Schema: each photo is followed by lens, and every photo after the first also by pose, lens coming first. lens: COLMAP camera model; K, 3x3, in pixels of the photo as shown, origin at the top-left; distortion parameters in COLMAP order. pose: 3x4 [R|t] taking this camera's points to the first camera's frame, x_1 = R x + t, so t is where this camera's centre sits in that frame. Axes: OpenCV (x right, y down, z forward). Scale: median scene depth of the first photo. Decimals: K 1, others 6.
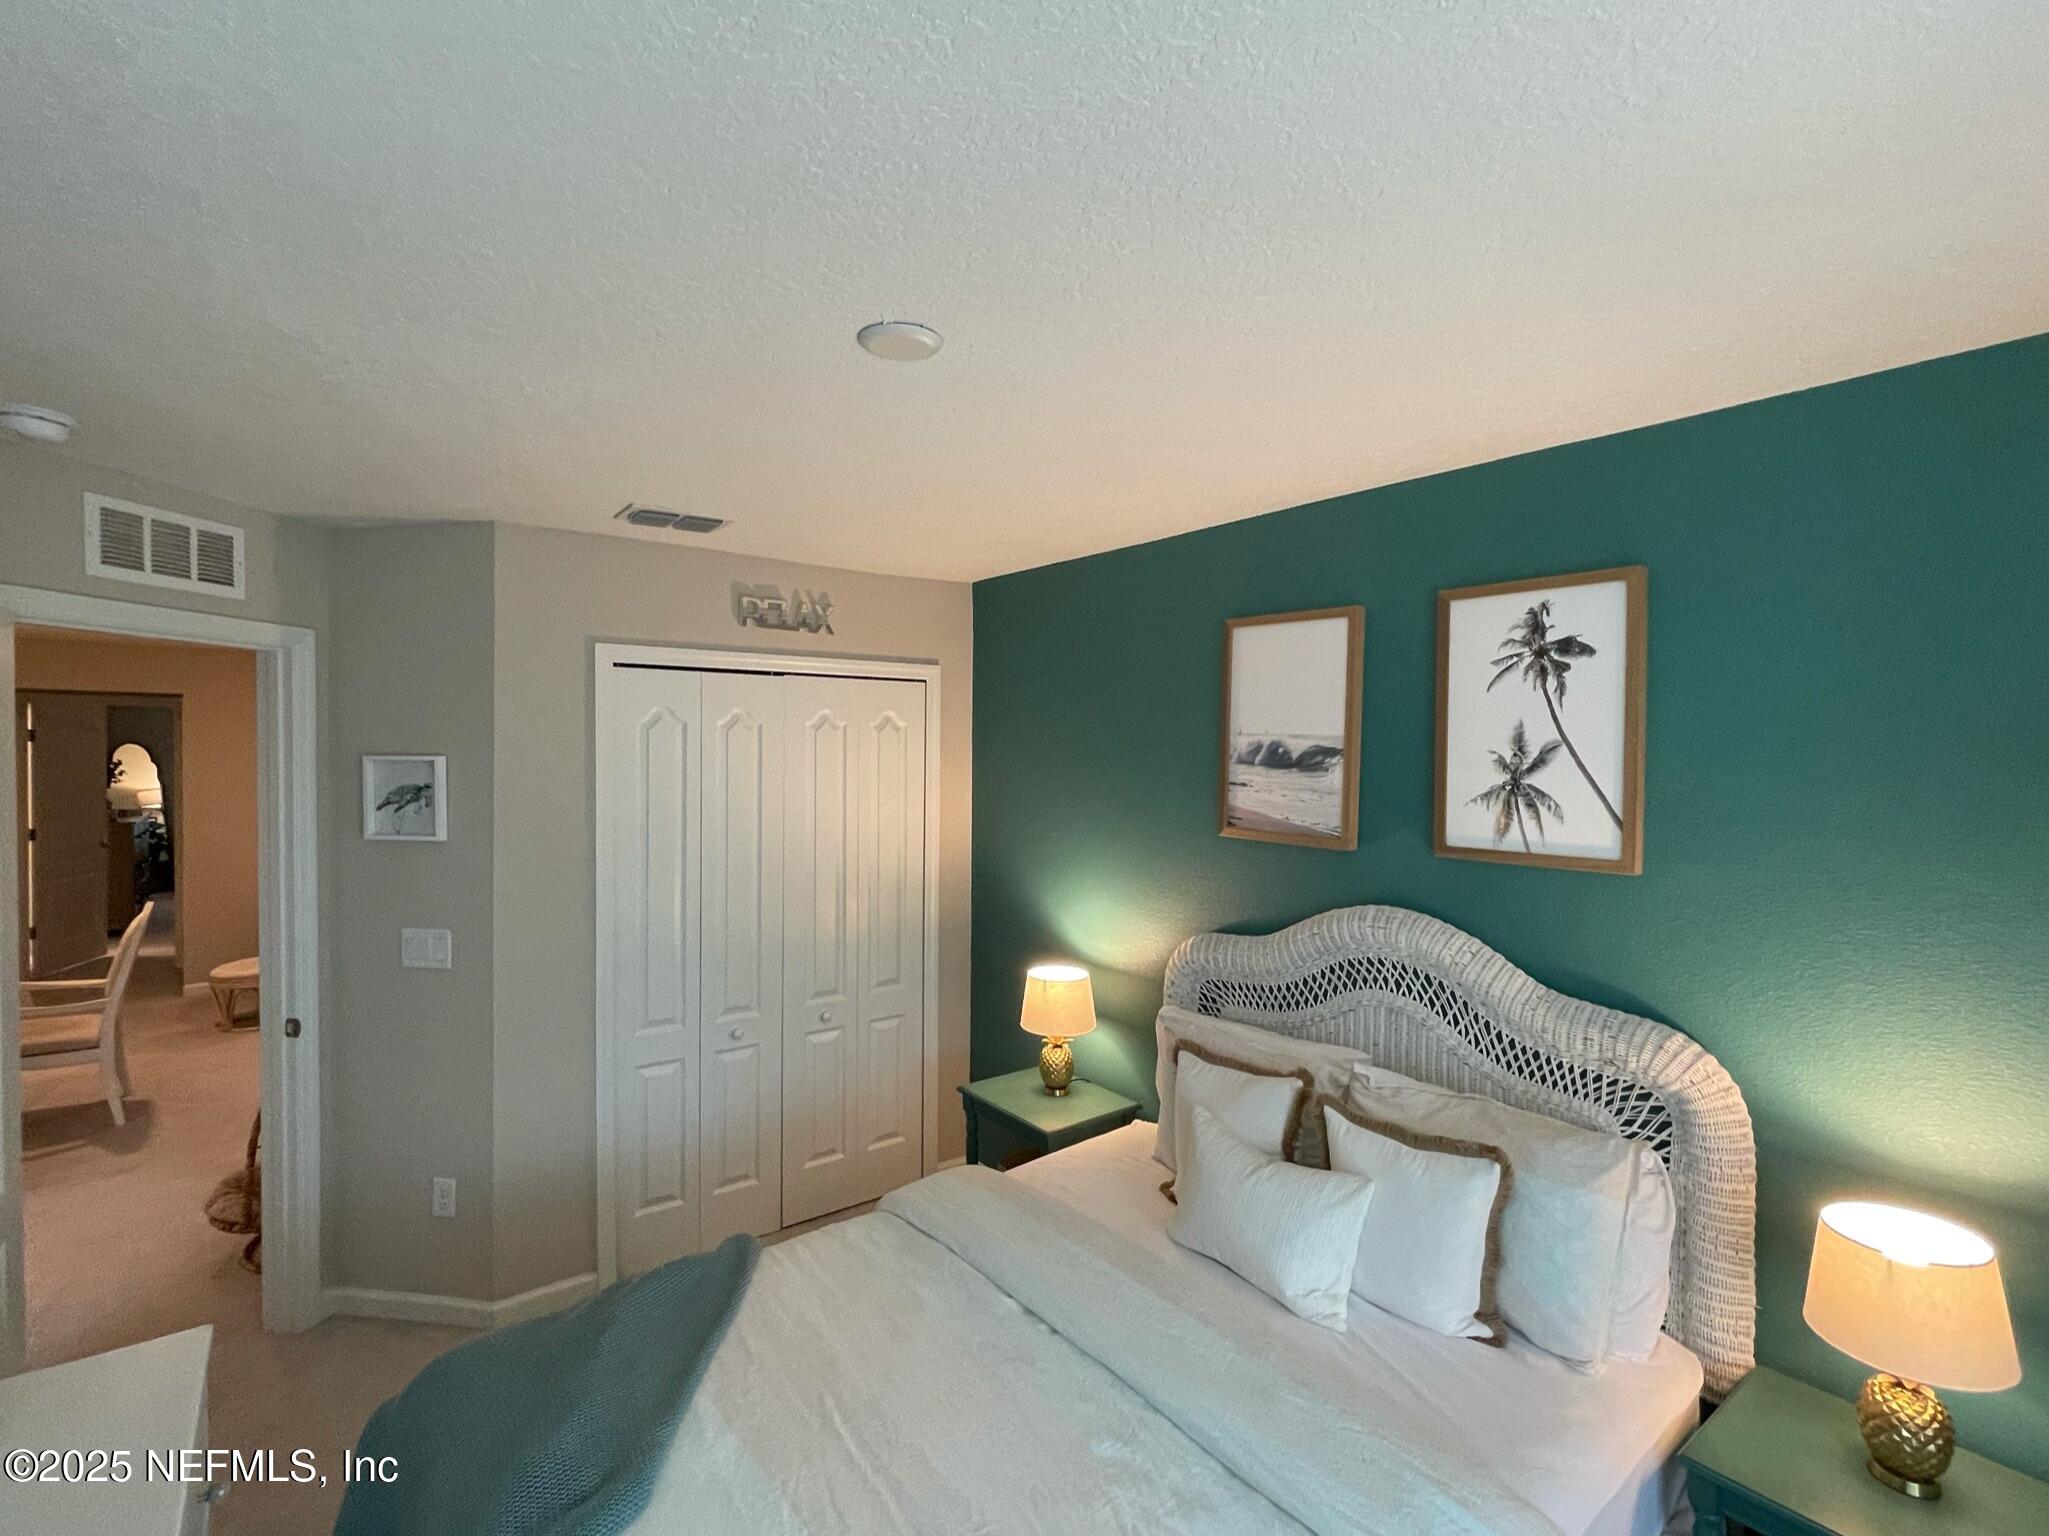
lens RADIAL K [[943.4, 0, 1019.8], [0, 943.4, 774.7], [0, 0, 1]] dist [0.001504, -0.000061]
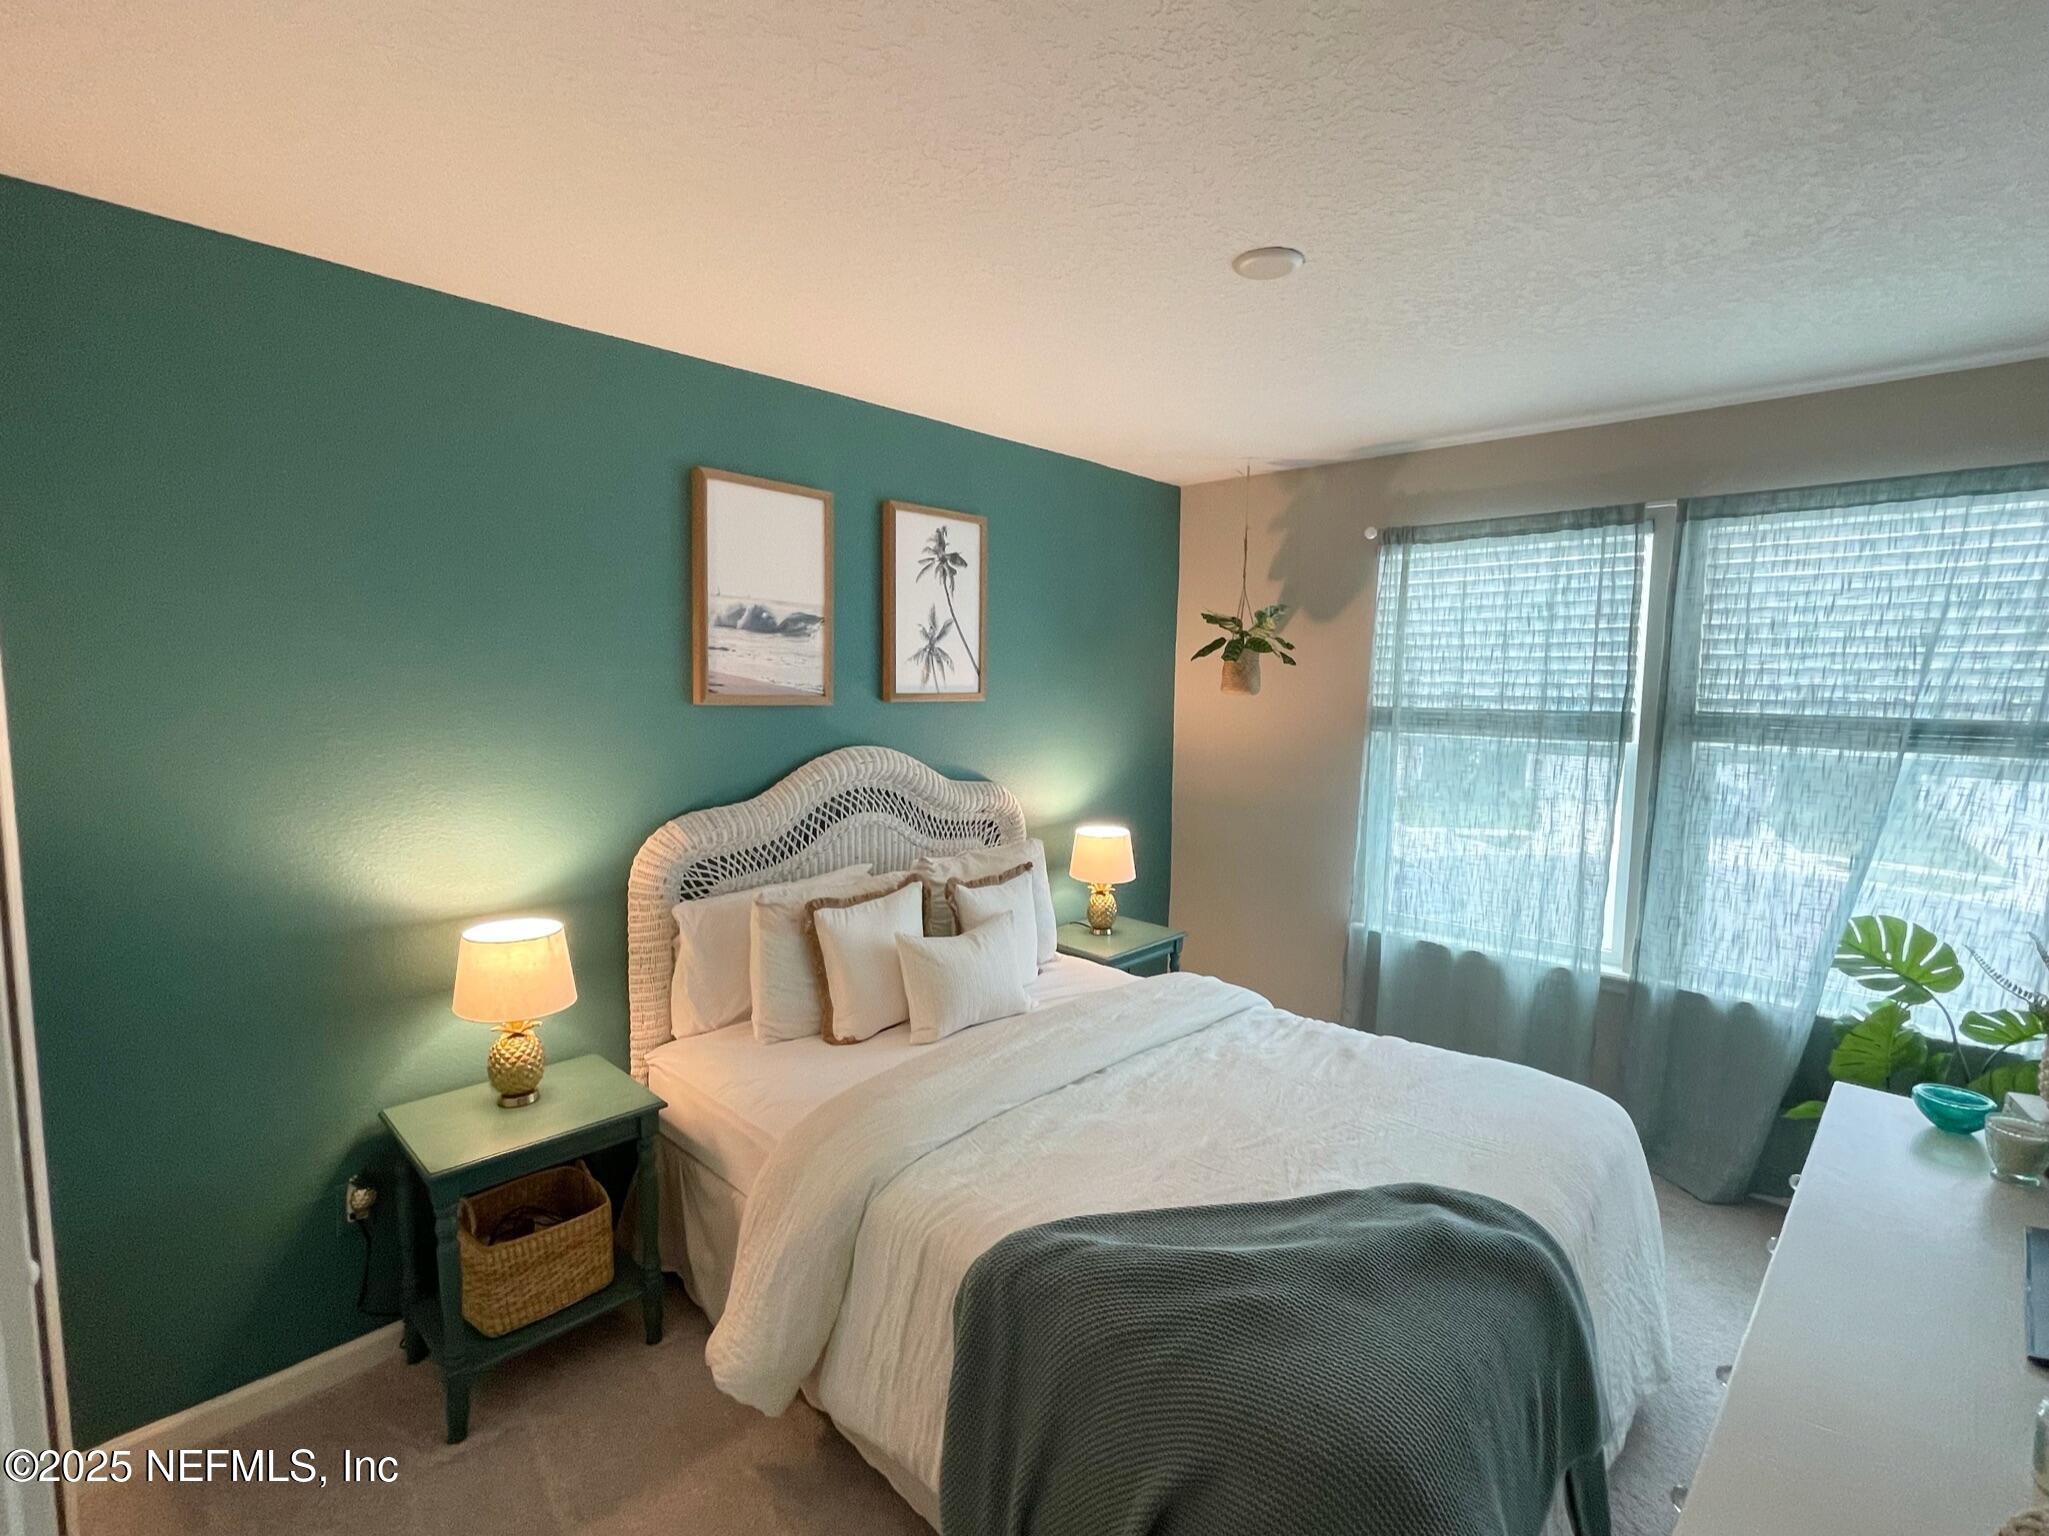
lens RADIAL K [[943.4, 0, 1019.5], [0, 943.4, 761.1], [0, 0, 1]] dist [0.001504, -0.000061]
pose [[-0.134226, -0.113994, 0.984372, -0.922443], [0.000488, 0.993354, 0.115100, 0.016144], [-0.990951, 0.015930, -0.133278, 1.009834]]
